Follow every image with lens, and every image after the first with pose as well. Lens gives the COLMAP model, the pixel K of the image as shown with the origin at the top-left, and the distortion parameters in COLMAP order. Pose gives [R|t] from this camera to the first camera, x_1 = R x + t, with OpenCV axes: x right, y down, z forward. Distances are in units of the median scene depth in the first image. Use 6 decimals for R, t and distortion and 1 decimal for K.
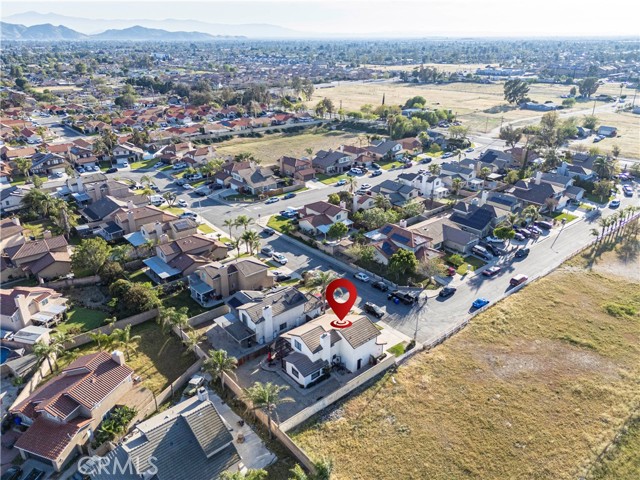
lens RADIAL K [[468.2, 0, 320.0], [0, 468.2, 240.0], [0, 0, 1]] dist [0.083239, -0.092320]
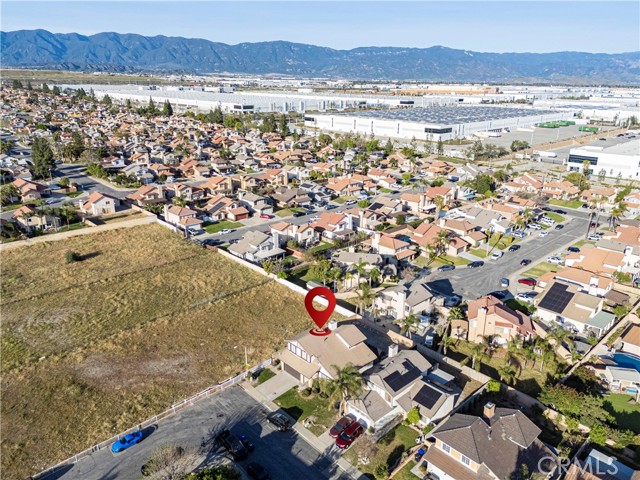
lens RADIAL K [[468.2, 0, 320.0], [0, 468.2, 240.0], [0, 0, 1]] dist [0.083239, -0.092320]
pose [[-0.998183, 0.007729, -0.059756, 0.067842], [-0.034739, 0.736498, 0.675547, -0.456679], [0.049231, 0.676395, -0.734892, 1.022563]]
